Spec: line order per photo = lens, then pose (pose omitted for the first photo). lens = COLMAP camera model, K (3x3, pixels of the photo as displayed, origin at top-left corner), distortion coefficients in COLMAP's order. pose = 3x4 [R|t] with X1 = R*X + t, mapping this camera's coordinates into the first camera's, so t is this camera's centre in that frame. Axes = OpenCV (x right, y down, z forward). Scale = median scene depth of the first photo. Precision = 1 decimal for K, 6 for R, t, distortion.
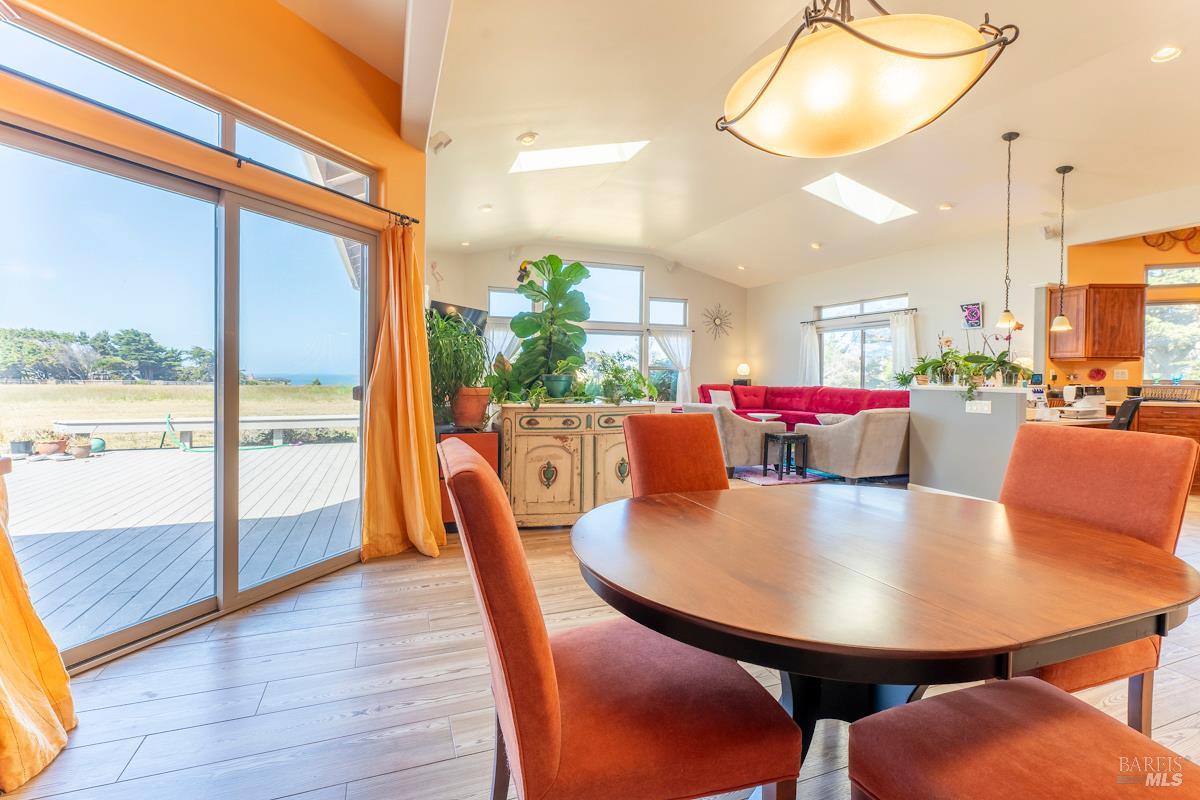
lens RADIAL K [[512.6, 0, 567.8], [0, 512.6, 377.6], [0, 0, 1]] dist [-0.000533, 0.000172]
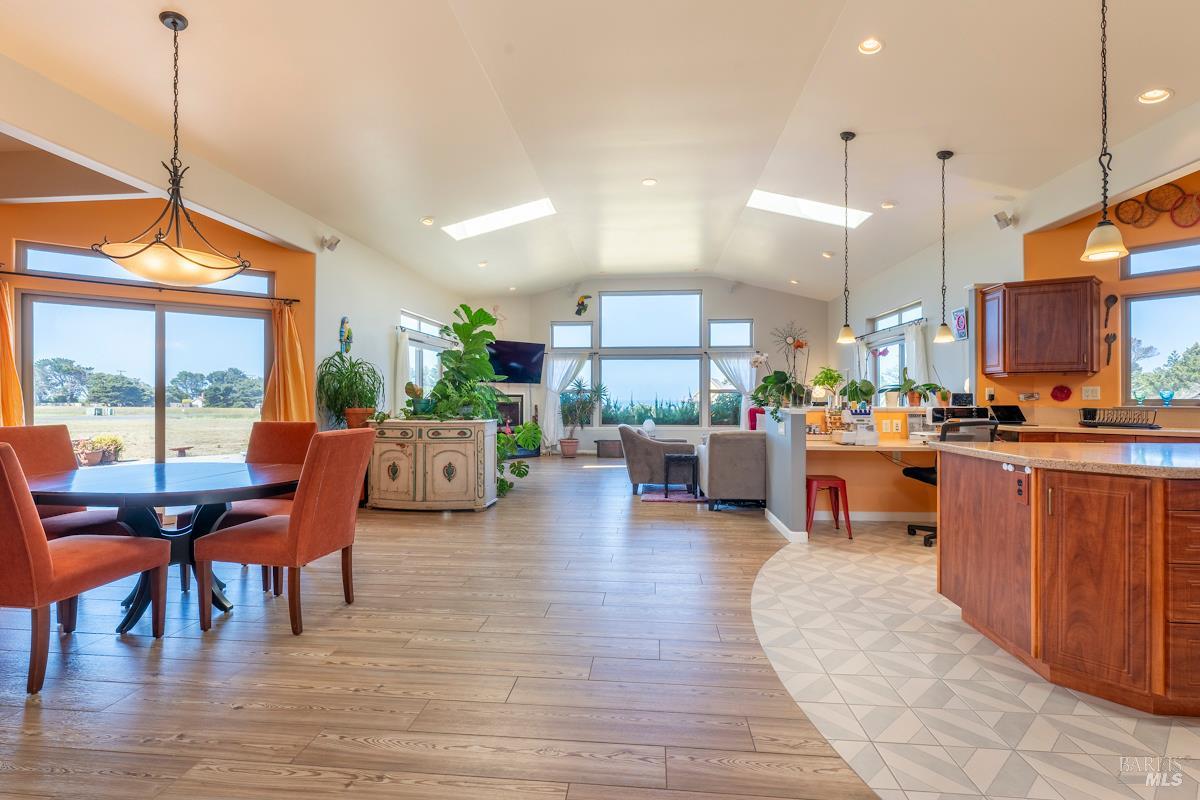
lens RADIAL K [[537.7, 0, 600.0], [0, 537.7, 400.0], [0, 0, 1]] dist [0.000499, 0.000015]
pose [[0.904193, -0.007145, -0.427064, 0.777693], [0.004991, 0.999969, -0.006164, 0.006372], [0.427095, 0.003442, 0.904200, -0.053560]]
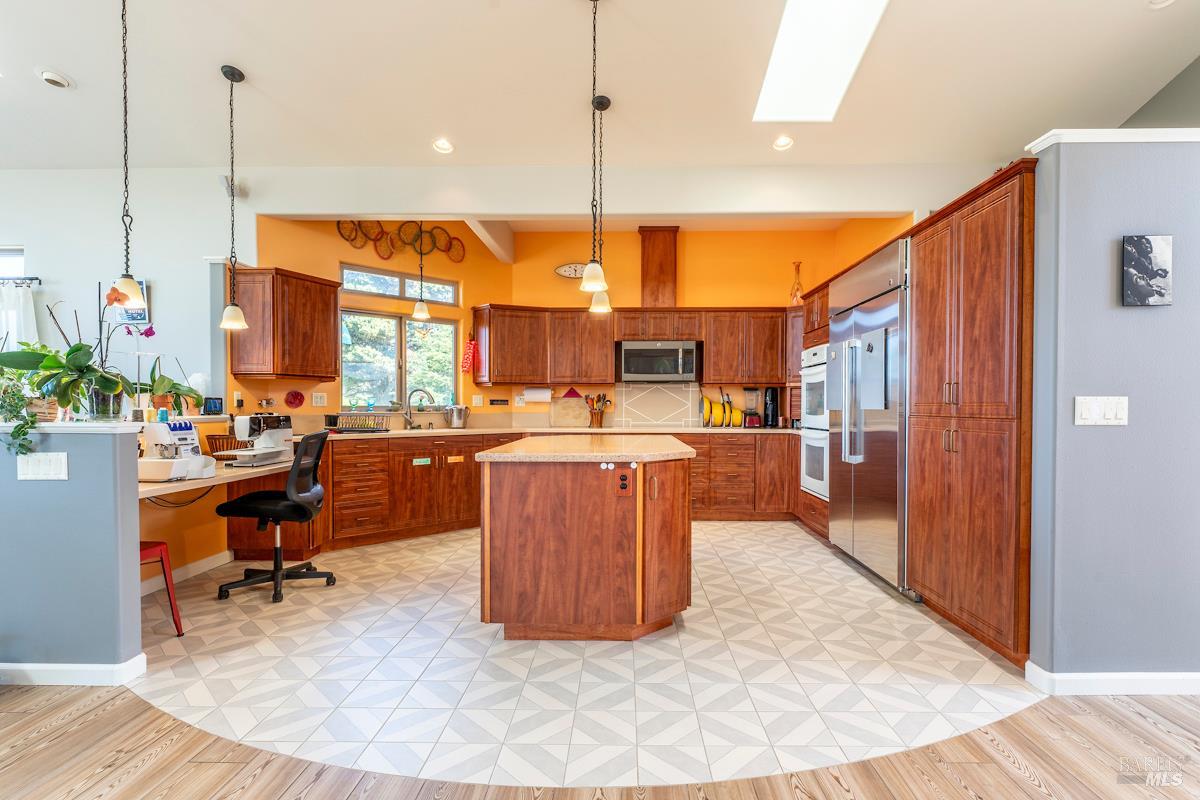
lens RADIAL K [[595.6, 0, 605.5], [0, 595.6, 419.7], [0, 0, 1]] dist [0.000276, 0.000200]
pose [[0.356681, -0.027760, 0.933814, 0.408178], [0.008496, 0.999613, 0.026471, 0.004769], [-0.934188, -0.001508, 0.356779, 0.288047]]
